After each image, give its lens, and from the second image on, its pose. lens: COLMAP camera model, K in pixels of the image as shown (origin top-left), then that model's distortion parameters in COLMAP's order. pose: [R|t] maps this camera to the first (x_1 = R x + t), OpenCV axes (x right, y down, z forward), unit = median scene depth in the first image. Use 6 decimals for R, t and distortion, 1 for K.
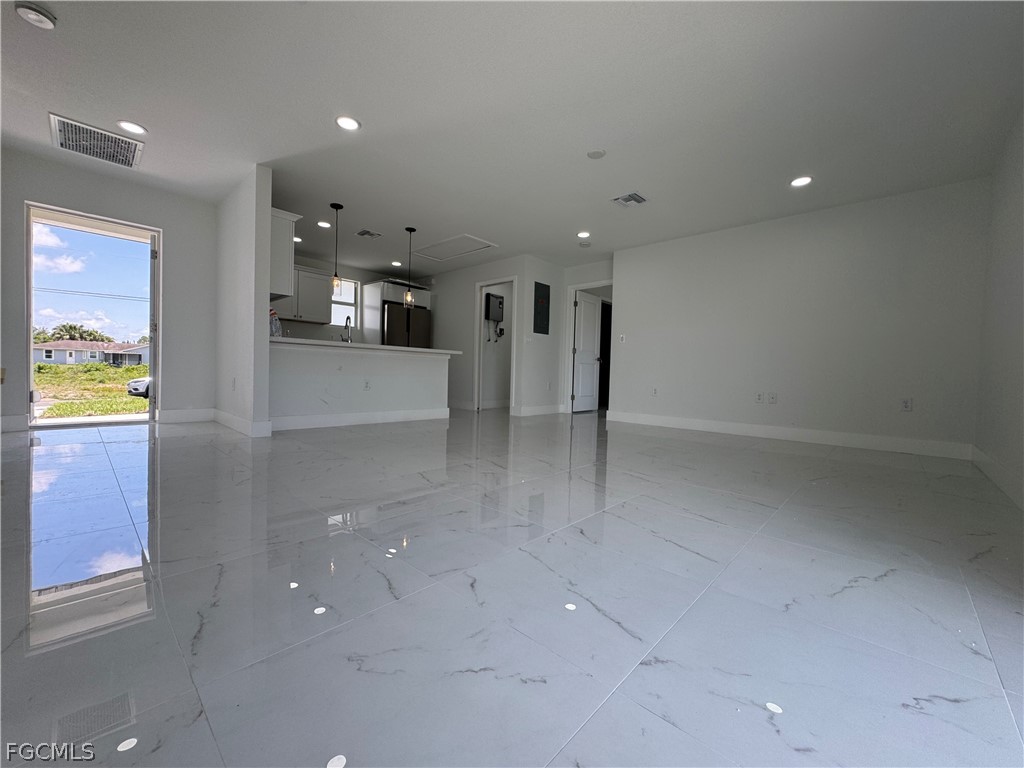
lens RADIAL K [[412.2, 0, 510.3], [0, 412.2, 384.3], [0, 0, 1]] dist [-0.000683, -0.000043]
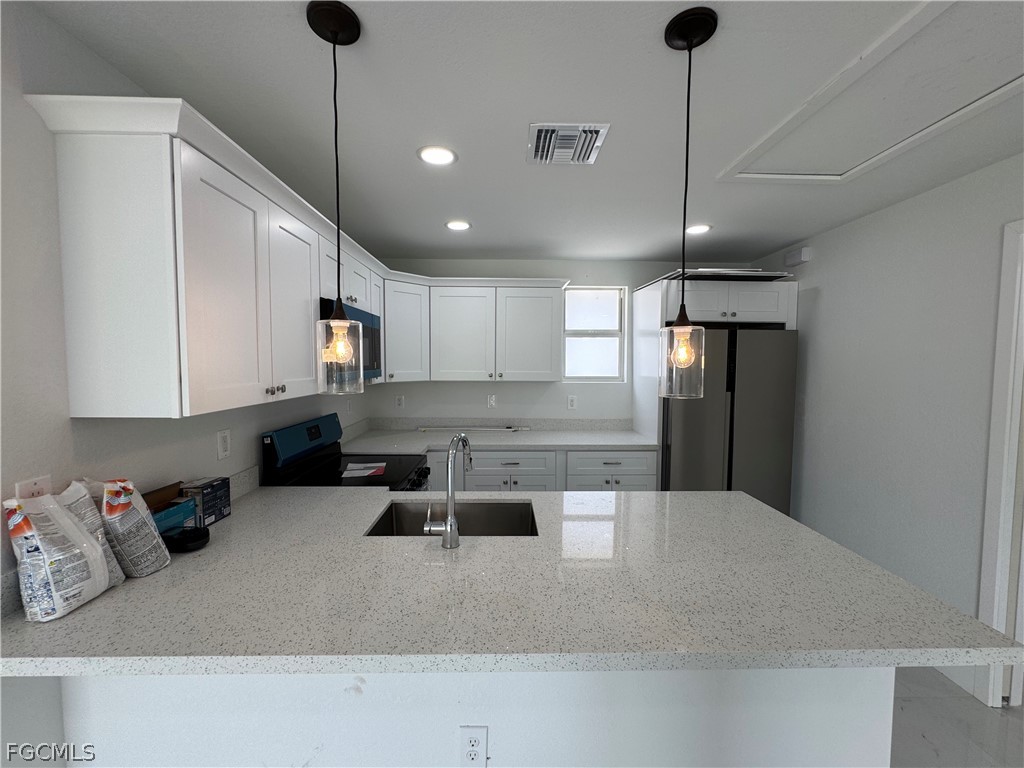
lens RADIAL K [[412.8, 0, 512.8], [0, 412.8, 381.5], [0, 0, 1]] dist [-0.007485, 0.000065]
pose [[0.701933, 0.010202, -0.712170, -0.111514], [-0.003684, 0.999936, 0.010693, -0.142355], [0.712233, -0.004882, 0.701926, 0.568514]]
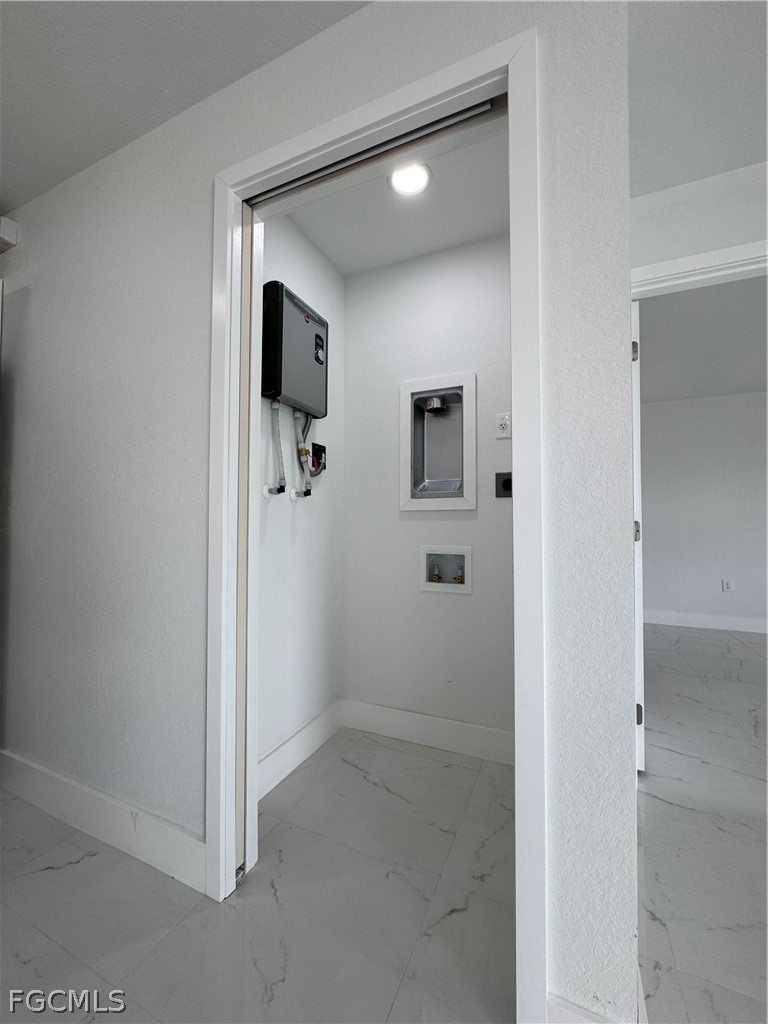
lens RADIAL K [[412.2, 0, 384.0], [0, 412.2, 512.0], [0, 0, 1]] dist [-0.000683, -0.000043]
pose [[0.947151, -0.017509, 0.320309, -0.070206], [0.033049, 0.998522, -0.043144, -0.083069], [-0.319080, 0.051449, 0.946330, 0.772548]]
